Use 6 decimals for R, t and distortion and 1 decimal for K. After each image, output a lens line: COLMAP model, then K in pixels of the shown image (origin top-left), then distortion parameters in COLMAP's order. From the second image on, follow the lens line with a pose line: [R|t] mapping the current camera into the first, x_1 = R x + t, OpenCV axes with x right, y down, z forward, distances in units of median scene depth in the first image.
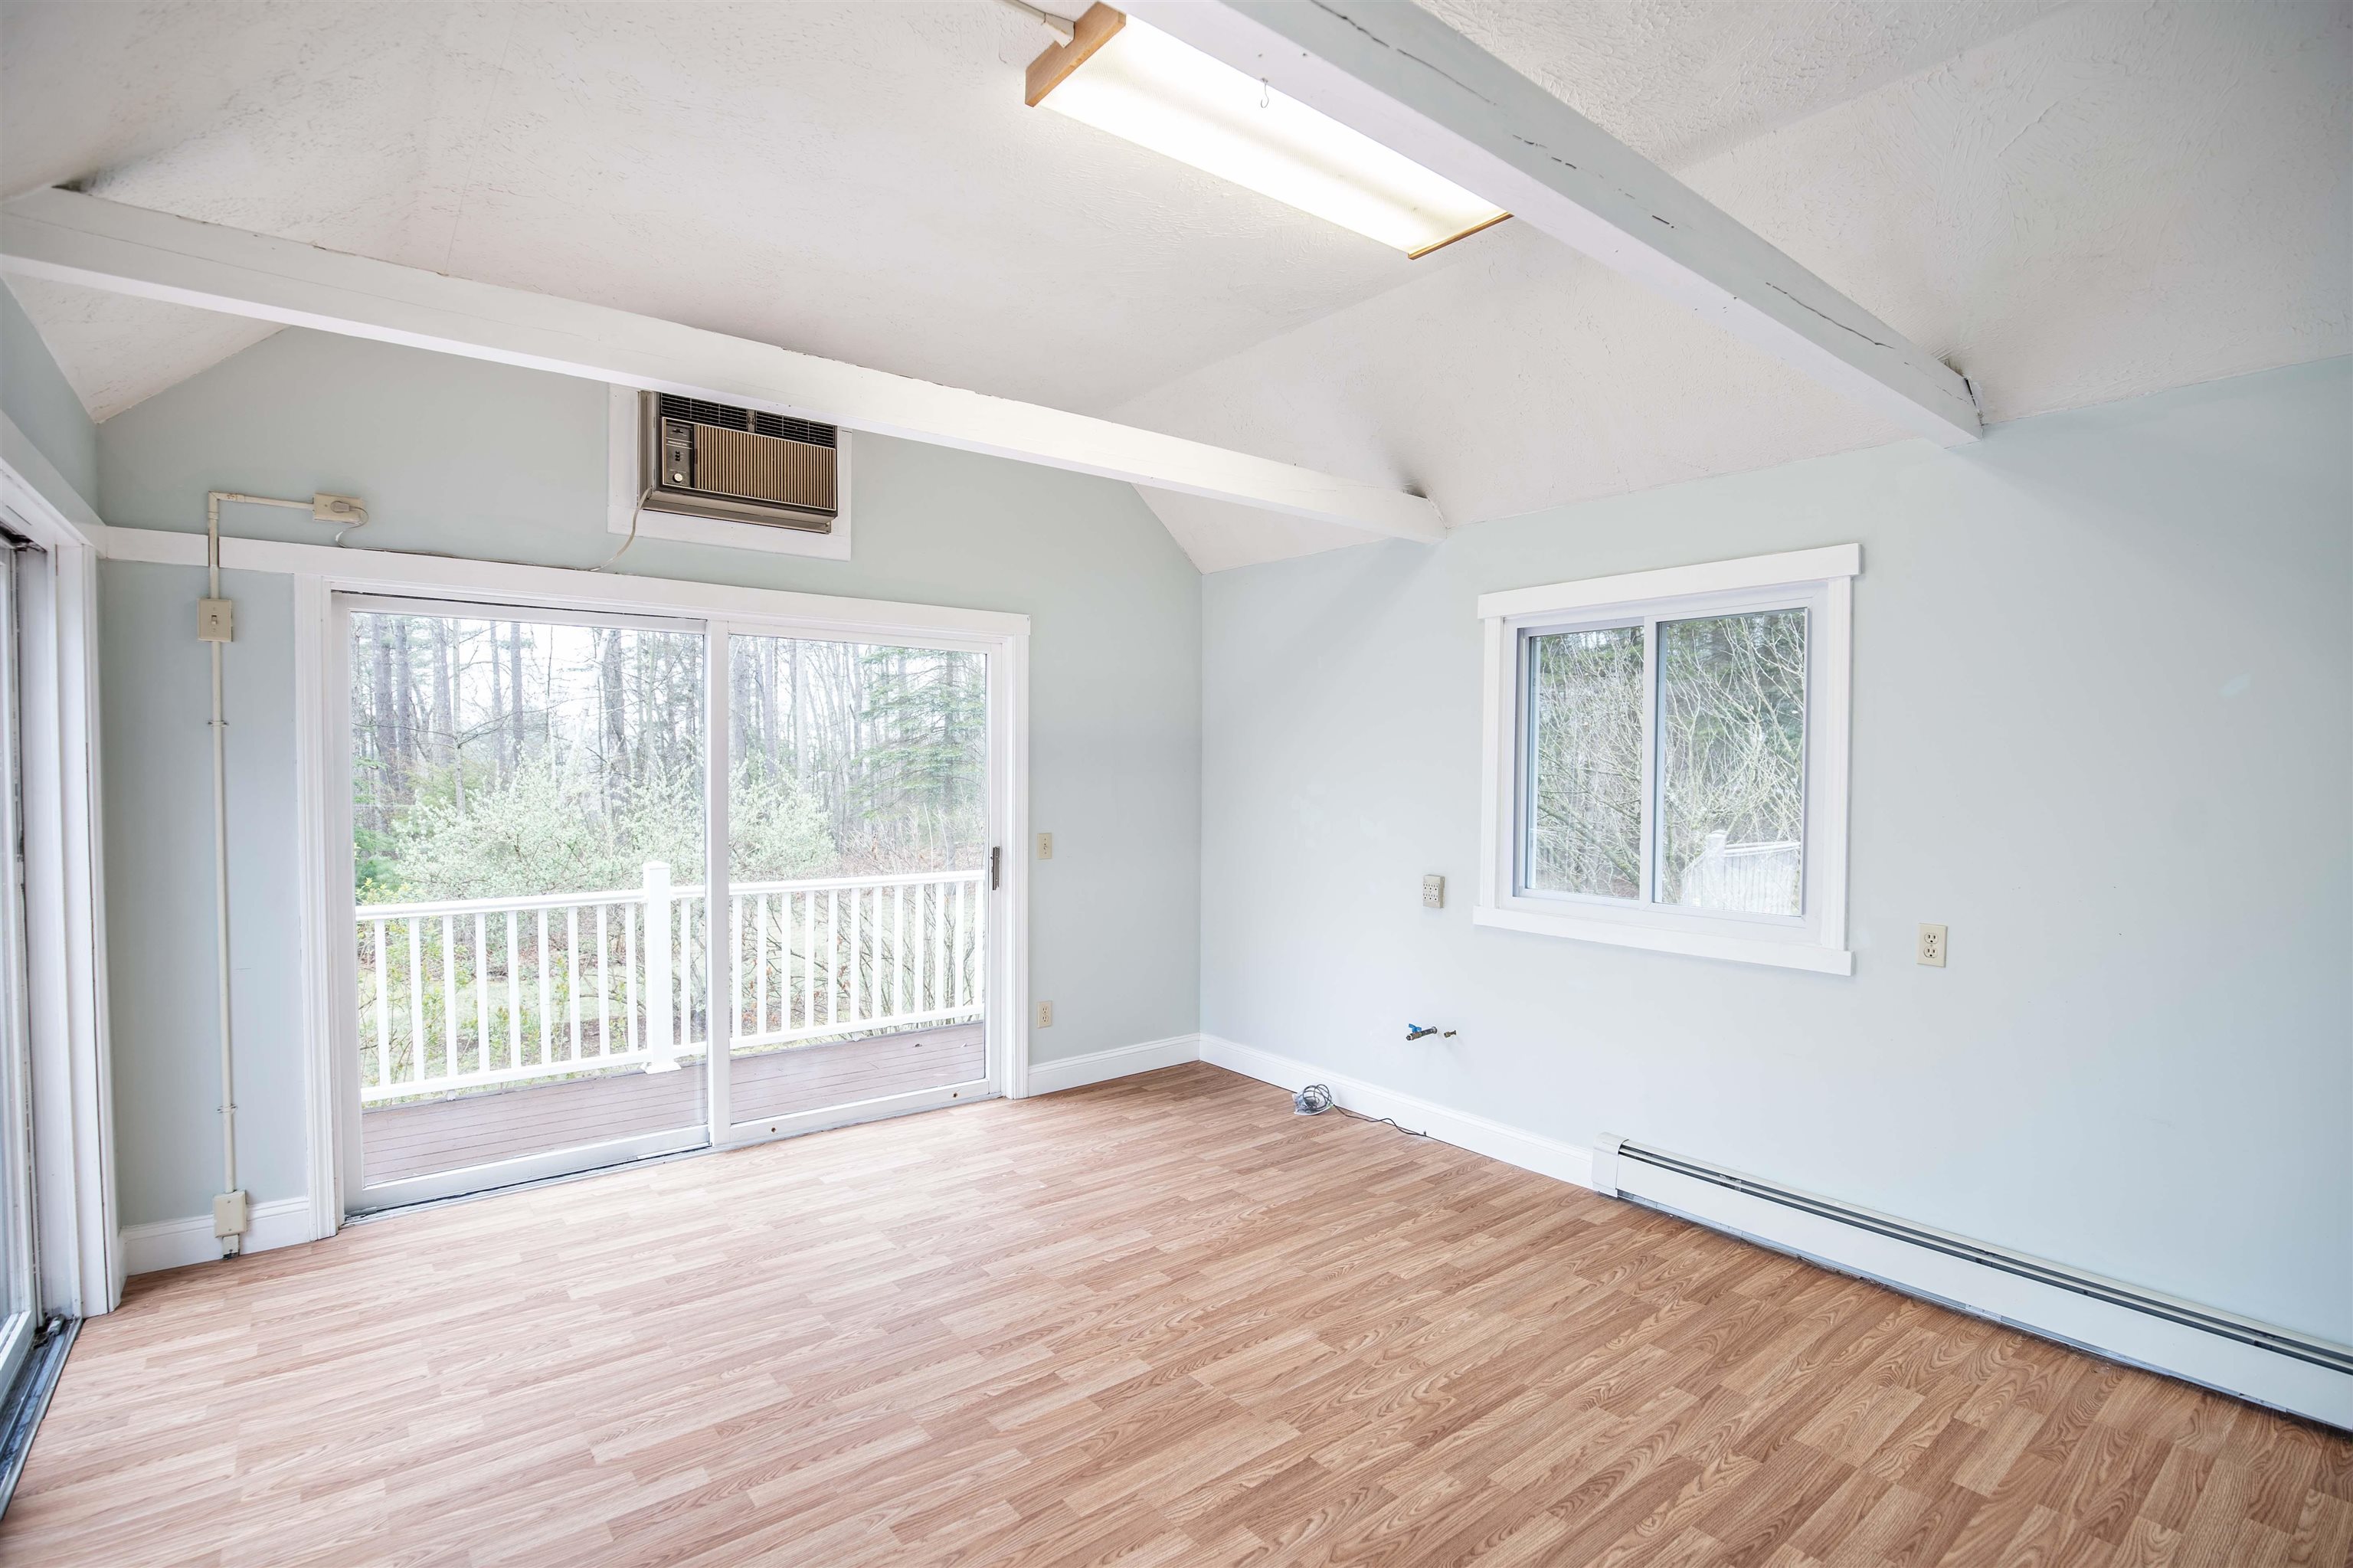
lens RADIAL K [[1104.5, 0, 1168.5], [0, 1104.5, 800.2], [0, 0, 1]] dist [0.001561, 0.000193]
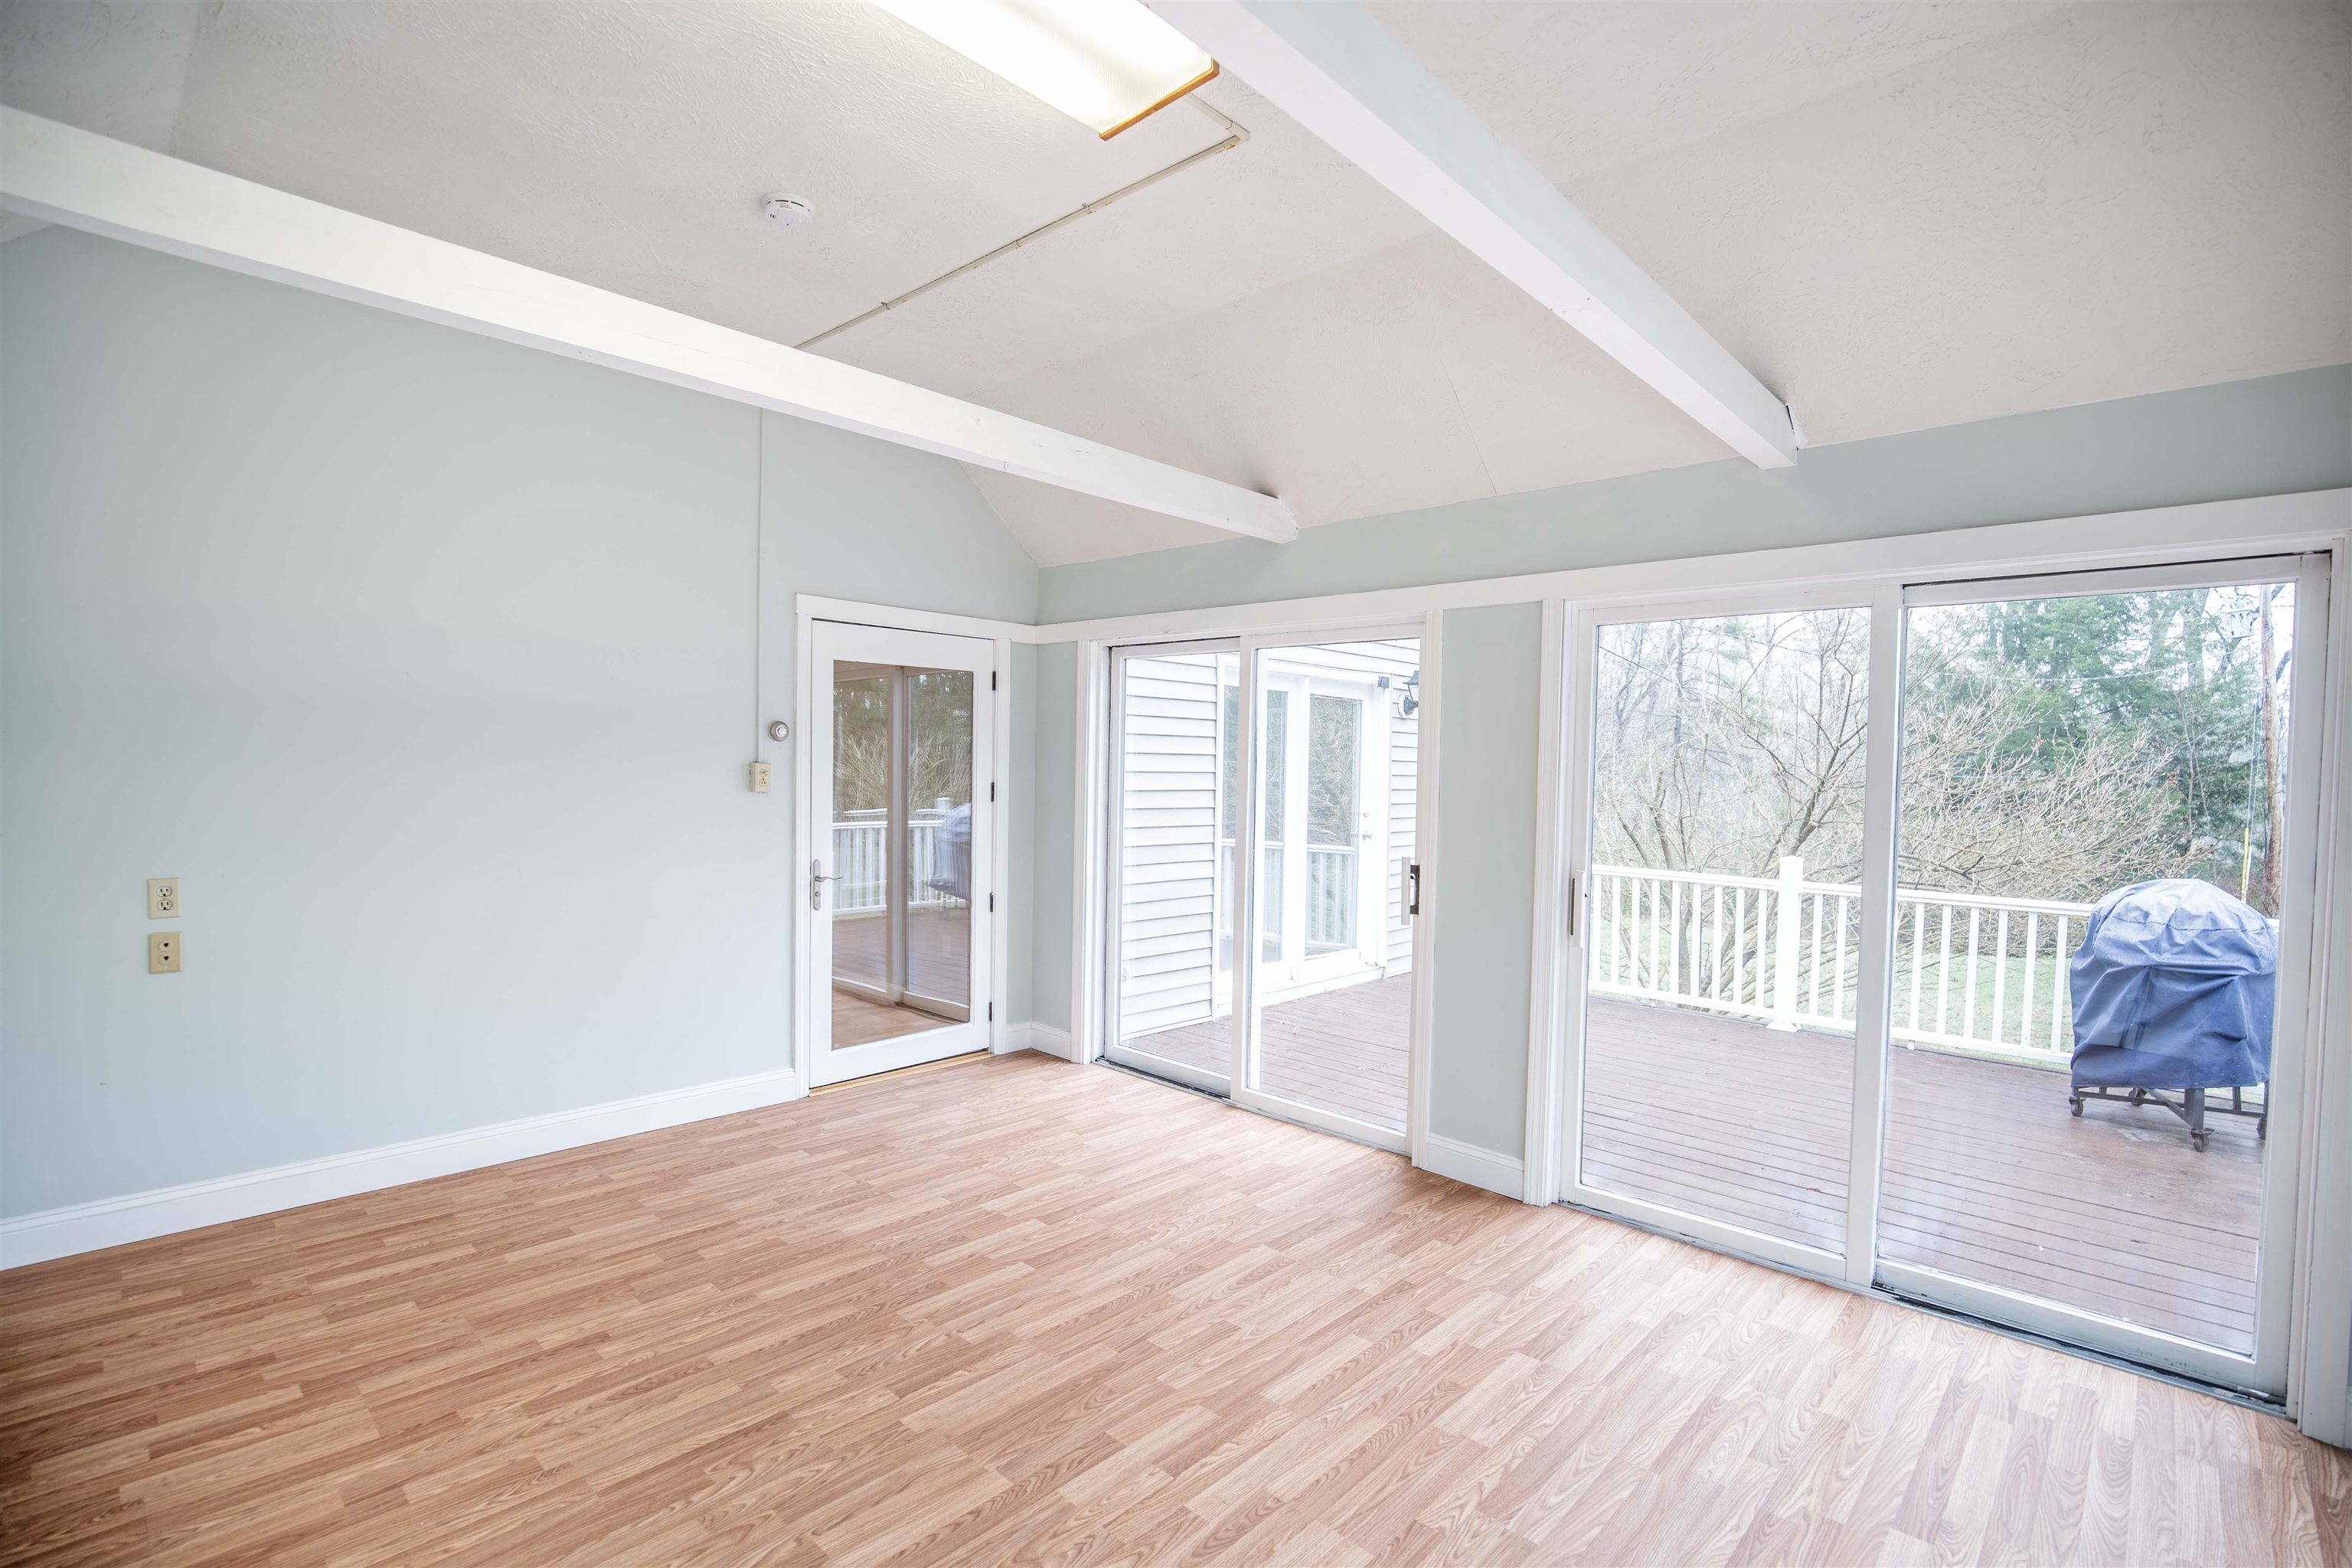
lens RADIAL K [[1104.0, 0, 1176.5], [0, 1104.0, 794.5], [0, 0, 1]] dist [0.001561, 0.000193]
pose [[-0.988066, -0.019786, -0.152756, 0.036647], [-0.029846, 0.997513, 0.063848, -0.060072], [0.151113, 0.067645, -0.986199, 1.955953]]
